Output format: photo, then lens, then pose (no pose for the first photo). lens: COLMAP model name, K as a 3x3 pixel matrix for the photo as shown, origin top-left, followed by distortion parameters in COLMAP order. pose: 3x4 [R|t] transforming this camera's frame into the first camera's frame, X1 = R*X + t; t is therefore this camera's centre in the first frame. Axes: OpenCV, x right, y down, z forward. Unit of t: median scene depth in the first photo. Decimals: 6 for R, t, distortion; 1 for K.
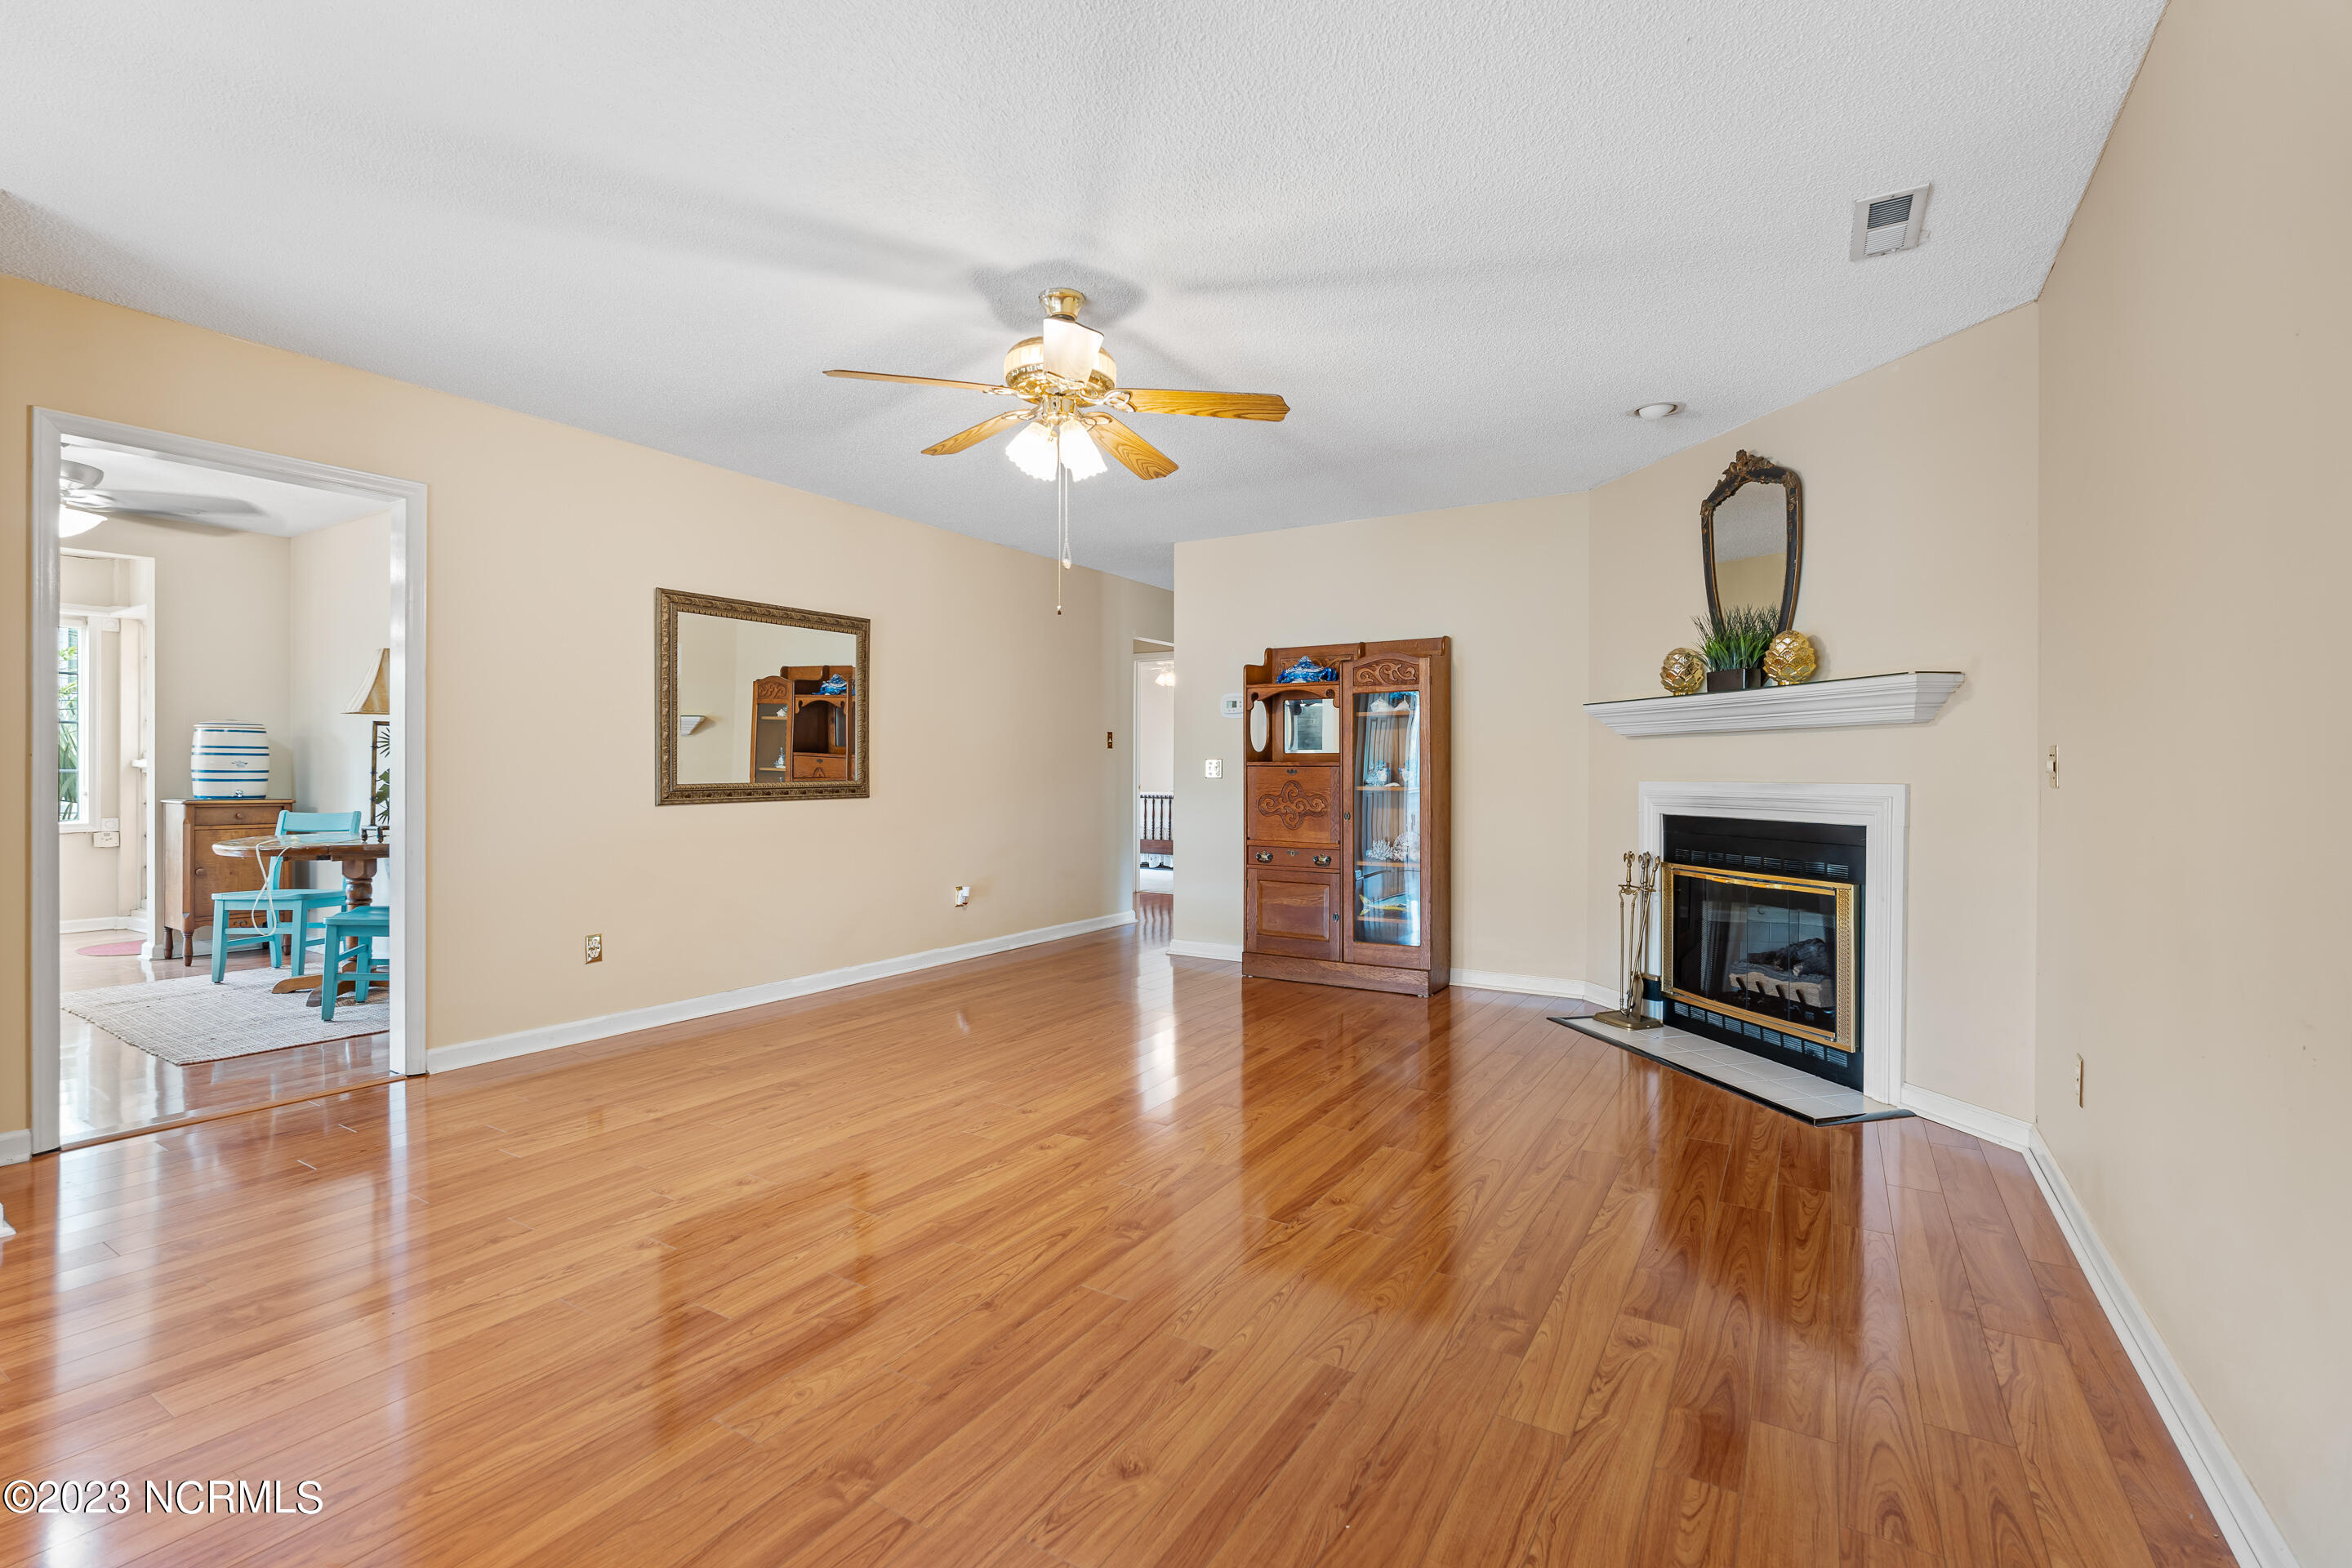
lens RADIAL K [[1038.6, 0, 1182.1], [0, 1038.6, 783.5], [0, 0, 1]] dist [-0.012766, 0.001201]
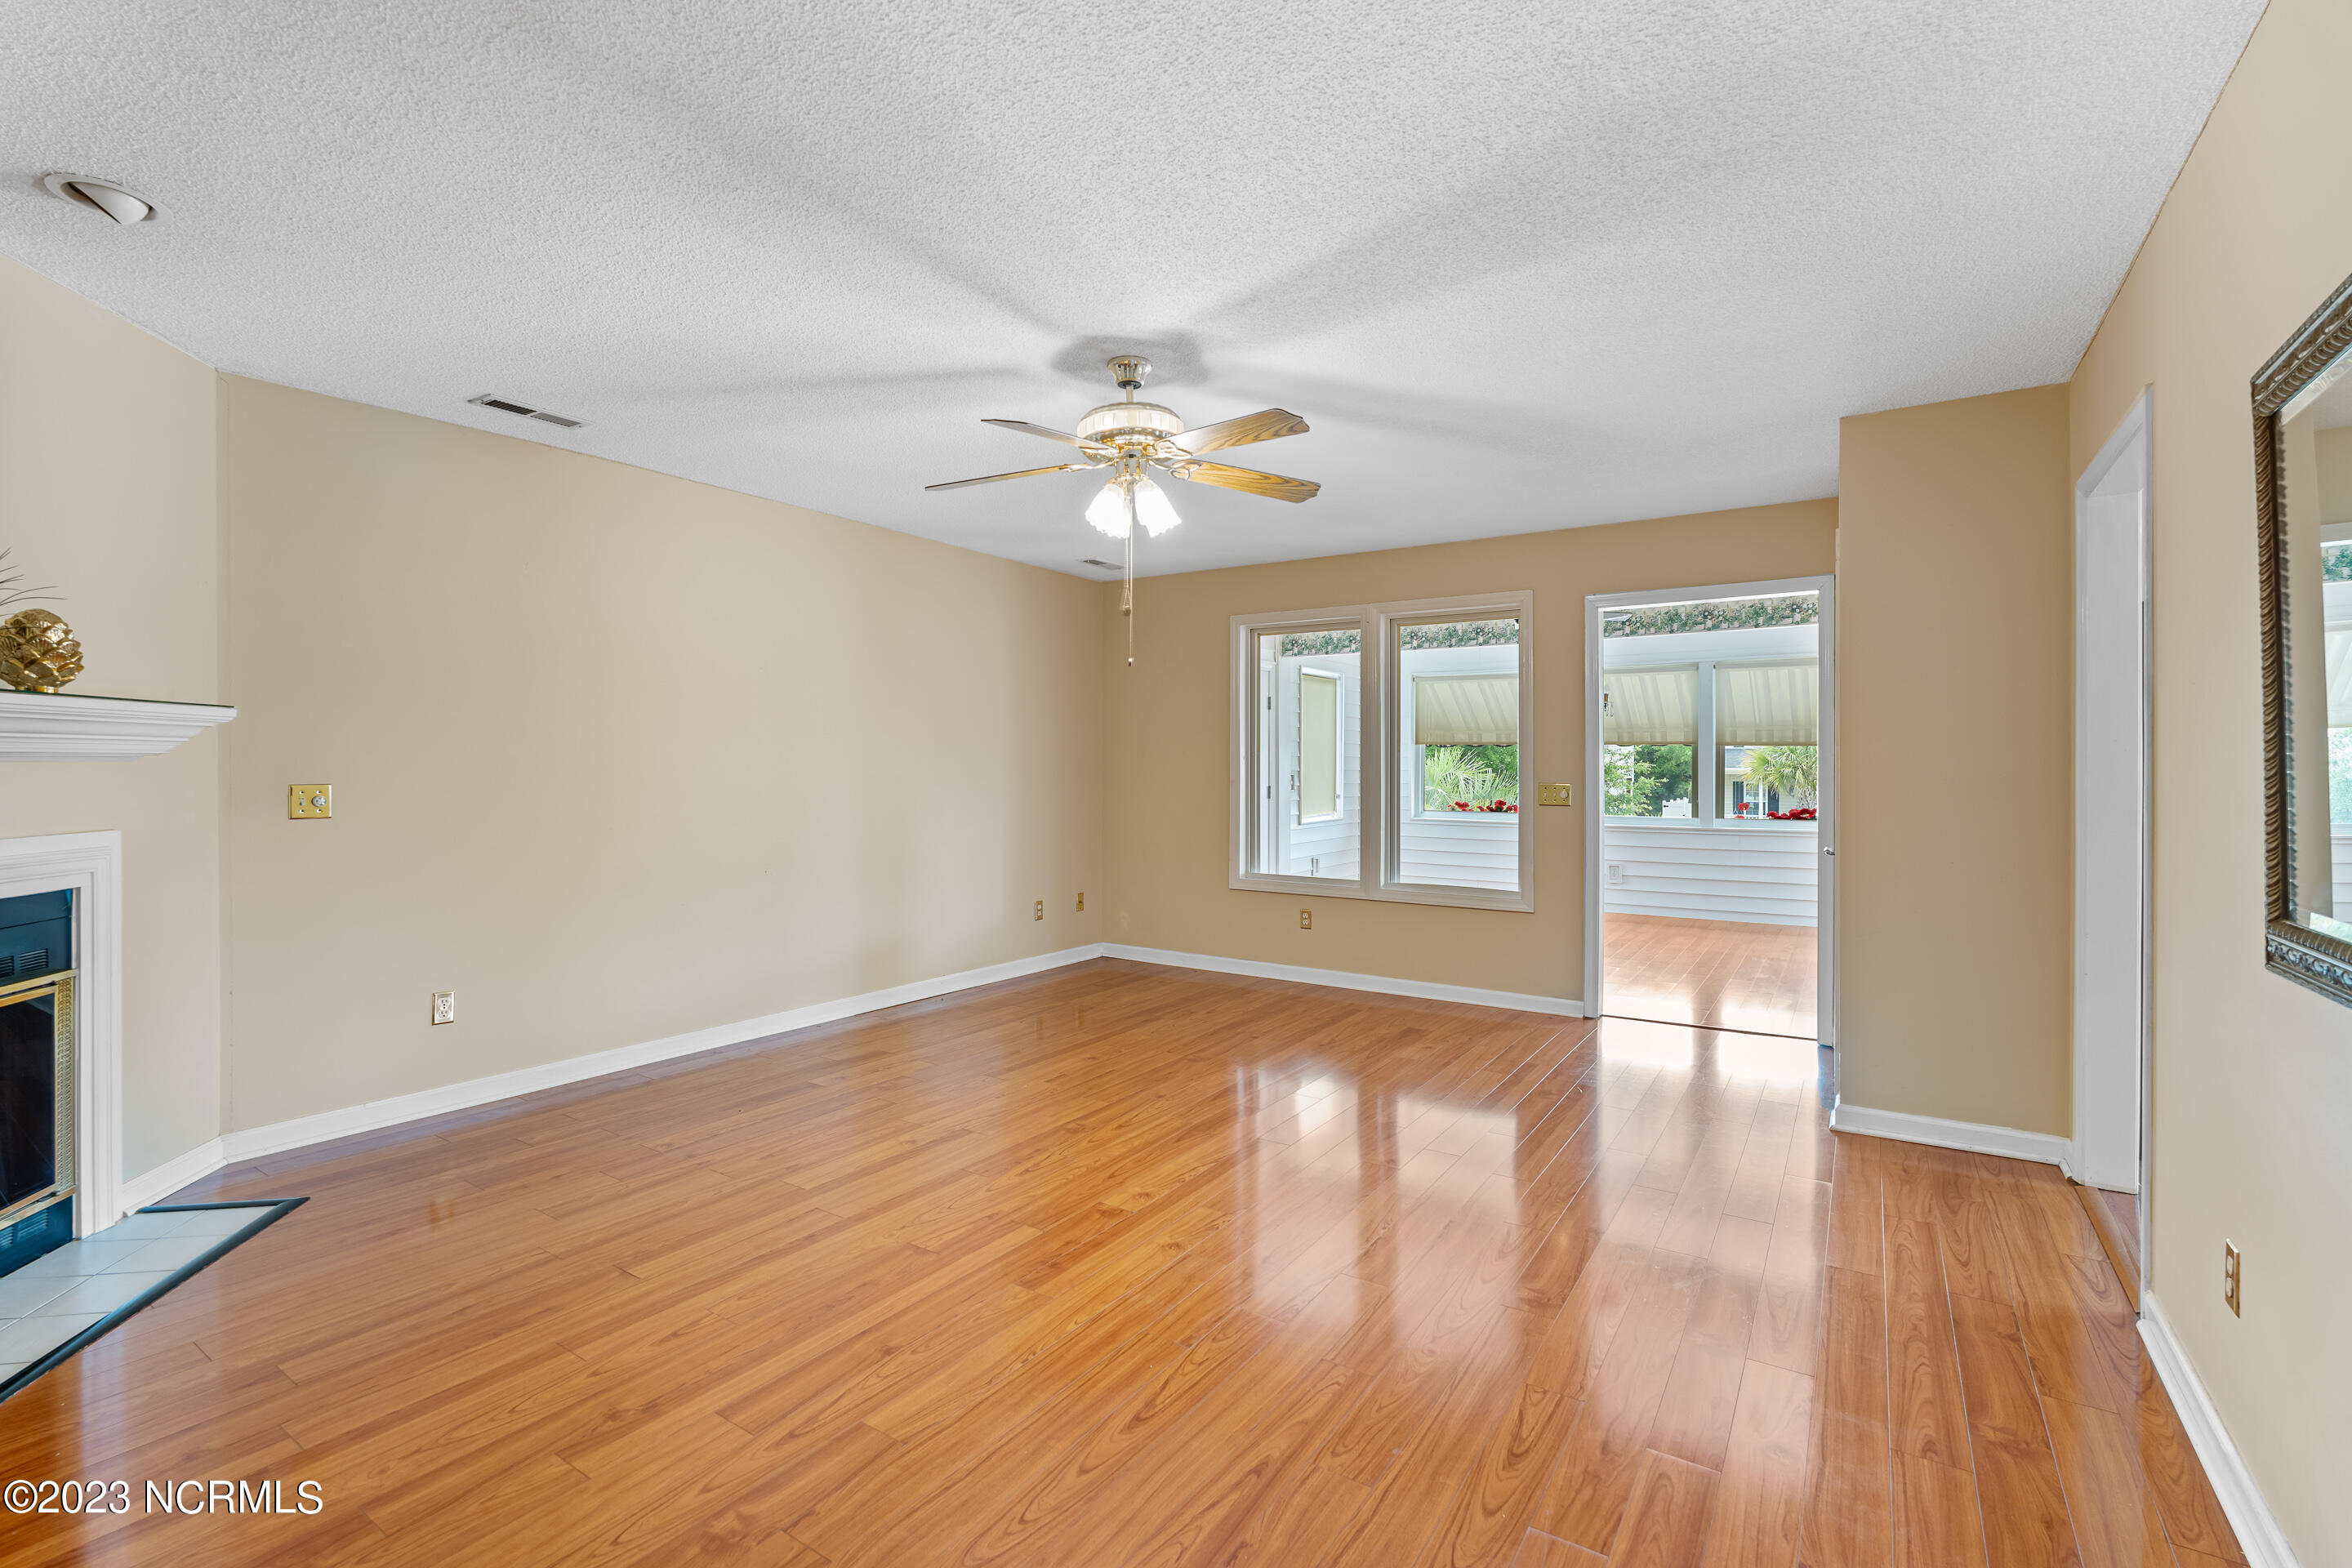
lens RADIAL K [[1038.6, 0, 1172.5], [0, 1038.6, 770.1], [0, 0, 1]] dist [-0.012766, 0.001201]
pose [[-0.999194, -0.009041, 0.039121, -0.197147], [-0.008303, 0.999785, 0.018981, -0.077437], [-0.039284, 0.018641, -0.999054, 2.010481]]
